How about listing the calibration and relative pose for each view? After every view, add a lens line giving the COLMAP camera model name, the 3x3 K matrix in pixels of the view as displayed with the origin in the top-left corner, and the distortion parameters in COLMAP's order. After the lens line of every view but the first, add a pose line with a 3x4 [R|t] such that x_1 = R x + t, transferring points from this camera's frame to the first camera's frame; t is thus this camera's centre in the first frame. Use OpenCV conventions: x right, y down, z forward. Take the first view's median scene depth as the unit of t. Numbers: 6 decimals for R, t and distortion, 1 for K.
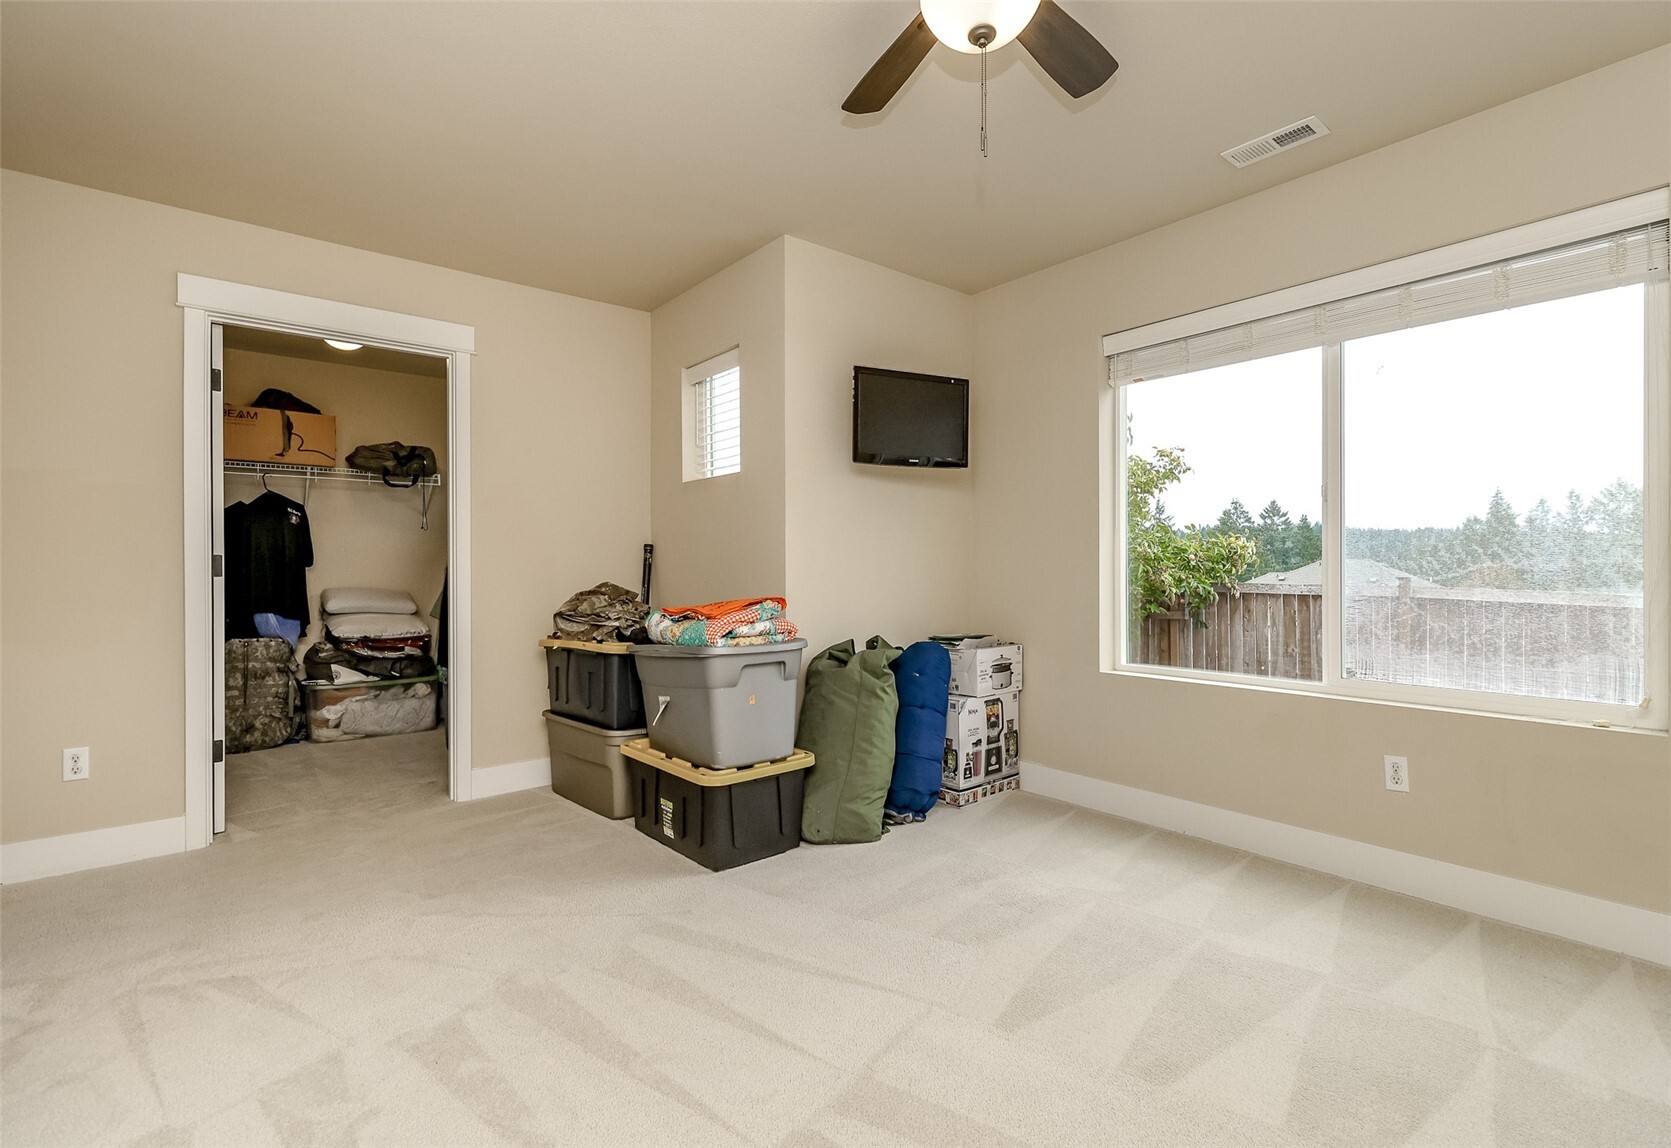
lens RADIAL K [[797.6, 0, 835.5], [0, 797.6, 574.0], [0, 0, 1]] dist [0.056138, -0.000124]
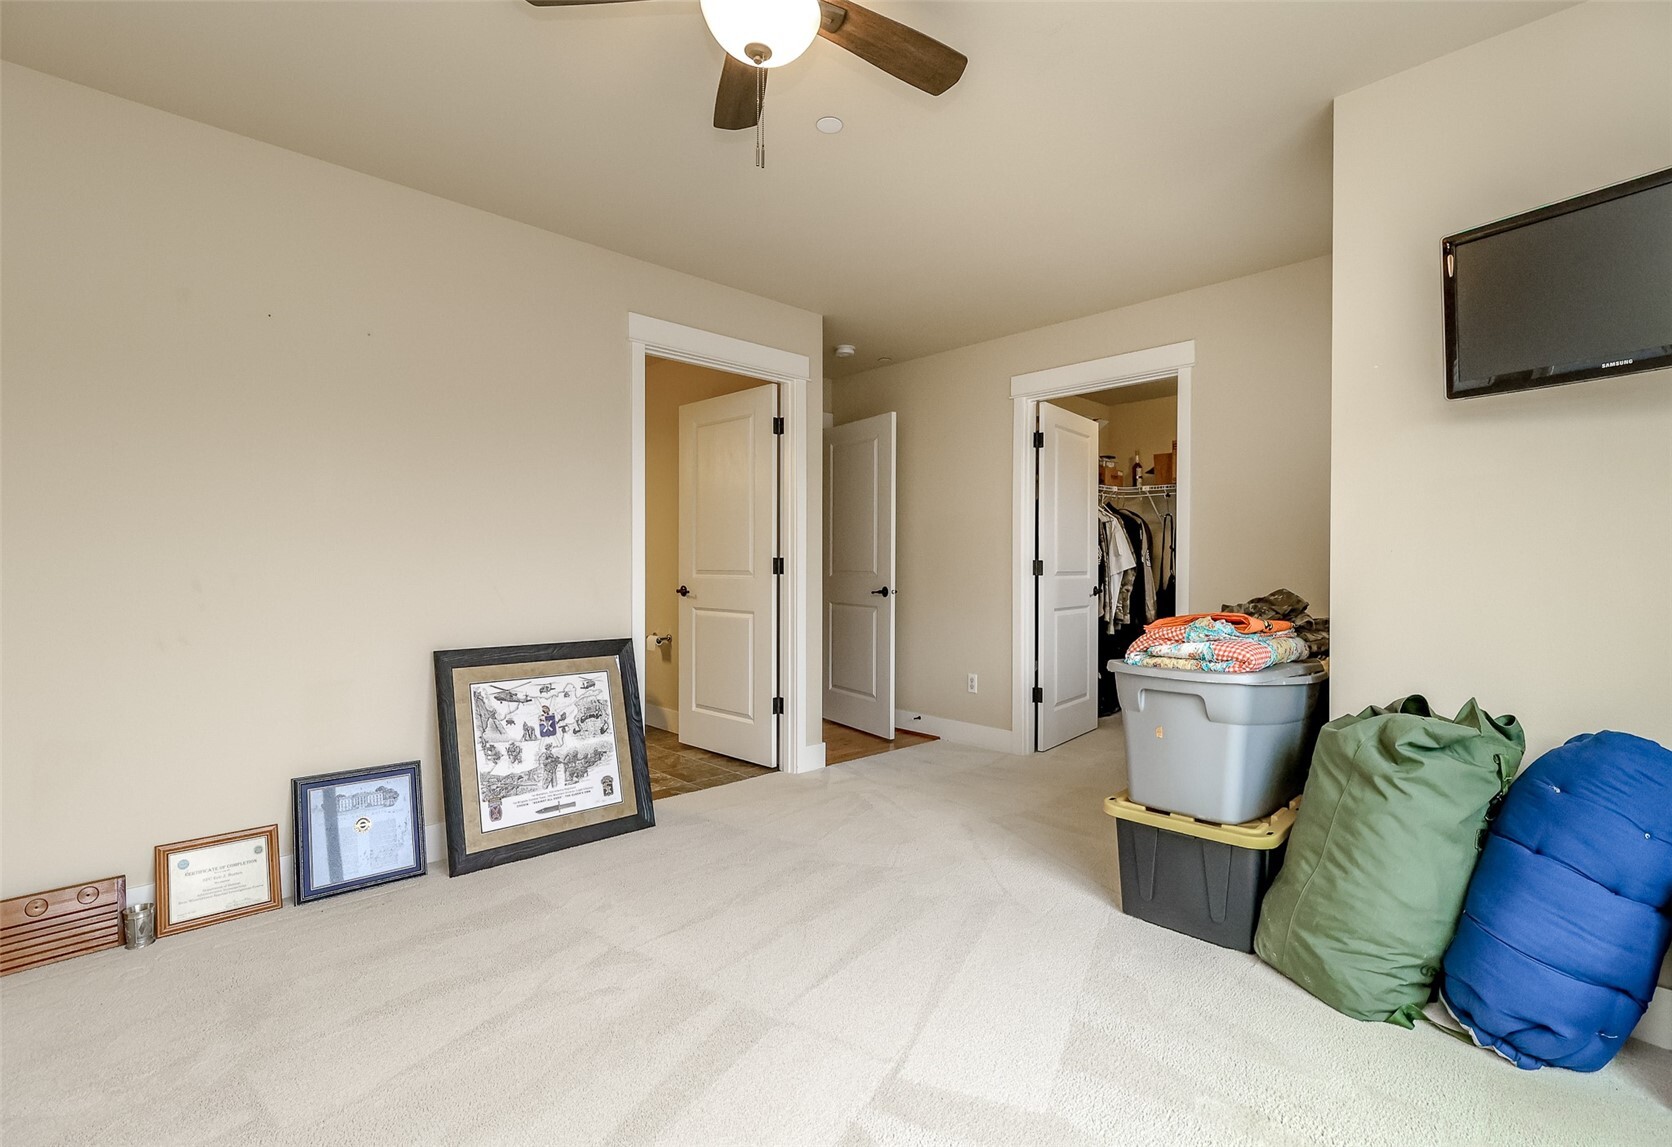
lens RADIAL K [[798.1, 0, 836.0], [0, 798.1, 573.5], [0, 0, 1]] dist [0.056138, -0.000124]
pose [[0.080113, 0.013529, -0.996694, 0.657893], [-0.010297, 0.999866, 0.012744, -0.015473], [0.996733, 0.009242, 0.080242, 0.549077]]
